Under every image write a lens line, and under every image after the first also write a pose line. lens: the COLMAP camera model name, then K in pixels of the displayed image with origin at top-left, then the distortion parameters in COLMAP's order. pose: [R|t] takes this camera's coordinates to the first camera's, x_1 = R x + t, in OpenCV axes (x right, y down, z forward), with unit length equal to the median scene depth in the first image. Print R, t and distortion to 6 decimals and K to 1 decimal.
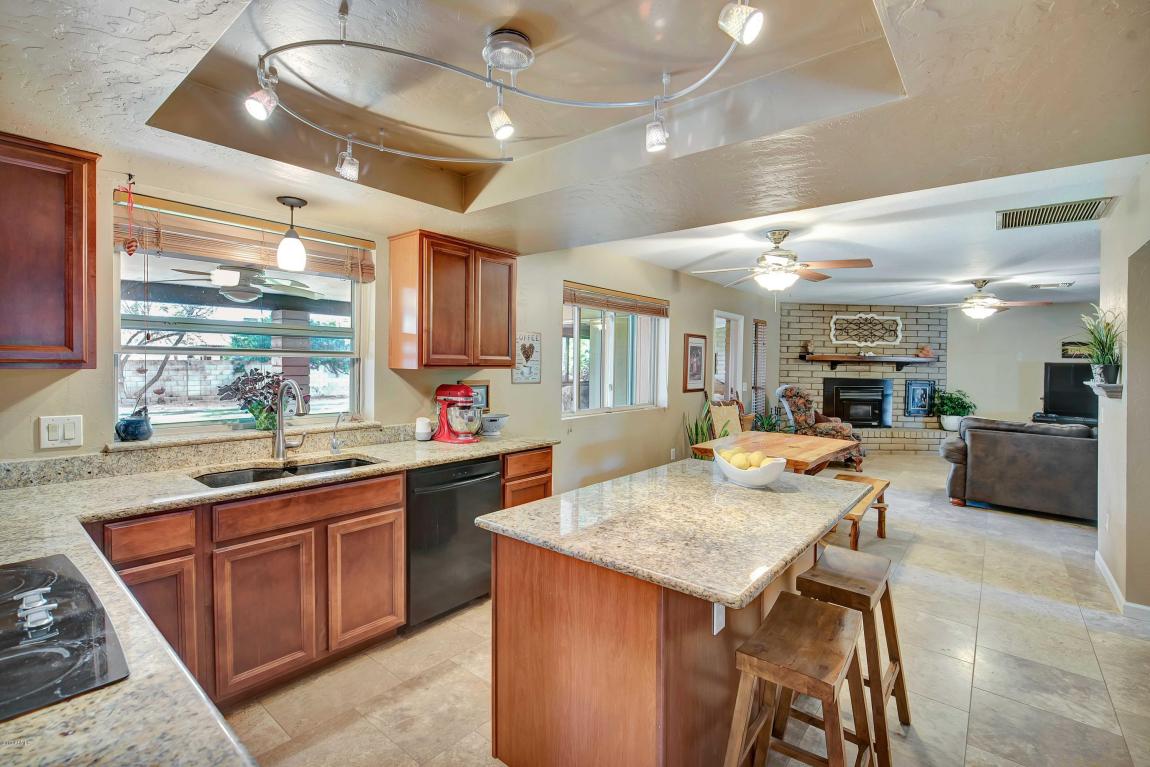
lens RADIAL K [[522.6, 0, 575.0], [0, 522.6, 383.5], [0, 0, 1]] dist [-0.001883, -0.000379]
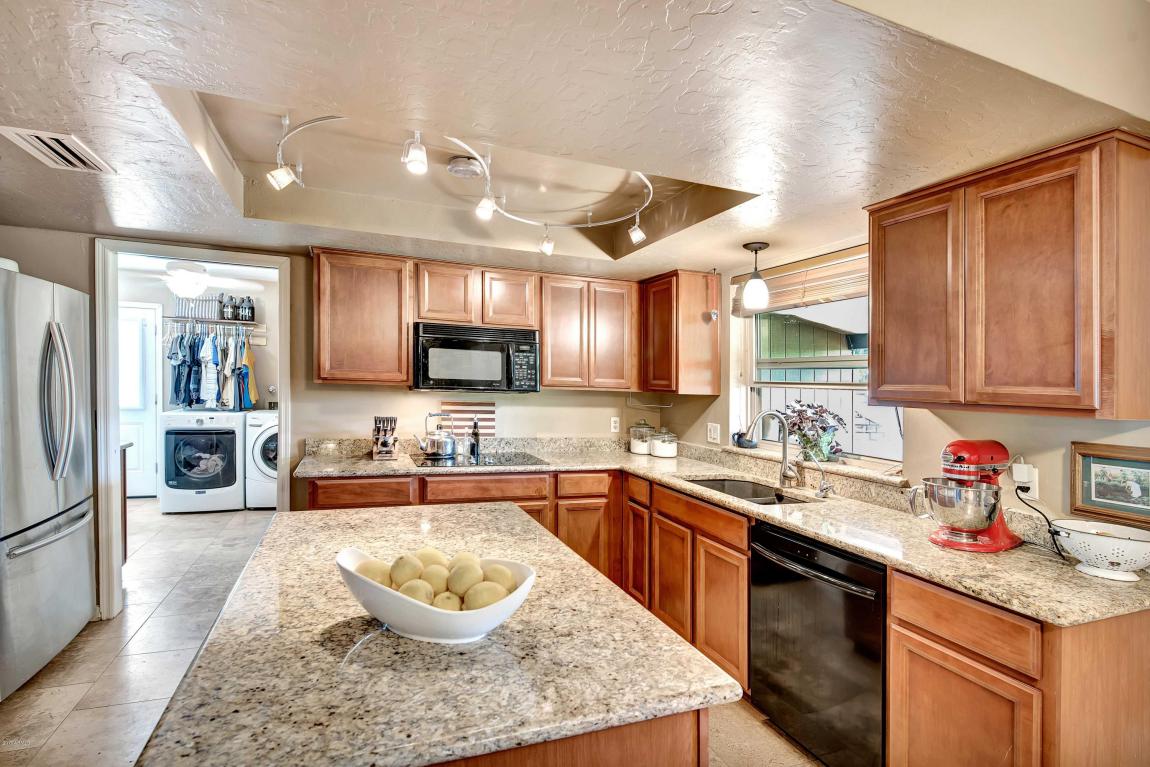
lens RADIAL K [[551.8, 0, 576.7], [0, 551.8, 401.5], [0, 0, 1]] dist [0.001925, 0.000057]
pose [[-0.478409, 0.003644, -0.878130, 0.702253], [-0.073390, 0.996327, 0.044118, -0.048048], [0.875065, 0.085552, -0.476384, 1.321881]]
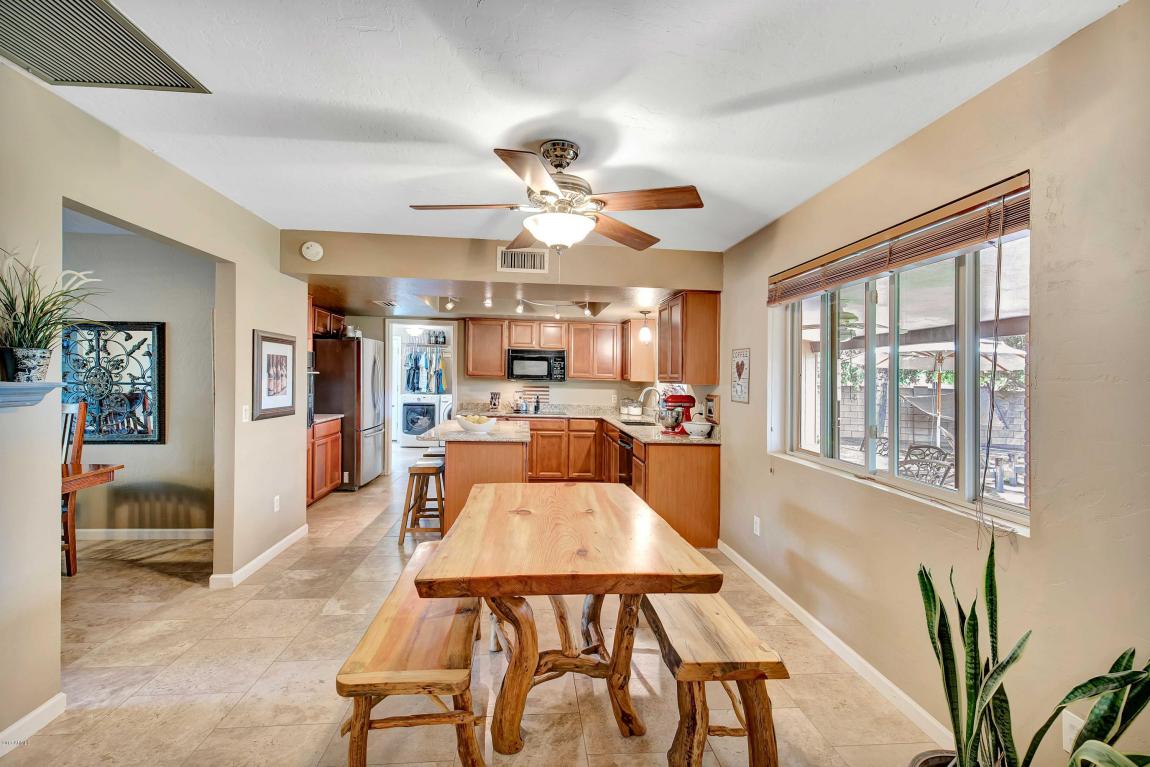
lens RADIAL K [[522.6, 0, 575.0], [0, 522.6, 383.5], [0, 0, 1]] dist [-0.001883, -0.000379]
pose [[-0.712726, -0.021593, -0.701110, 1.482652], [-0.062614, 0.997494, 0.032930, -0.085722], [0.698642, 0.067369, -0.712292, 2.710253]]
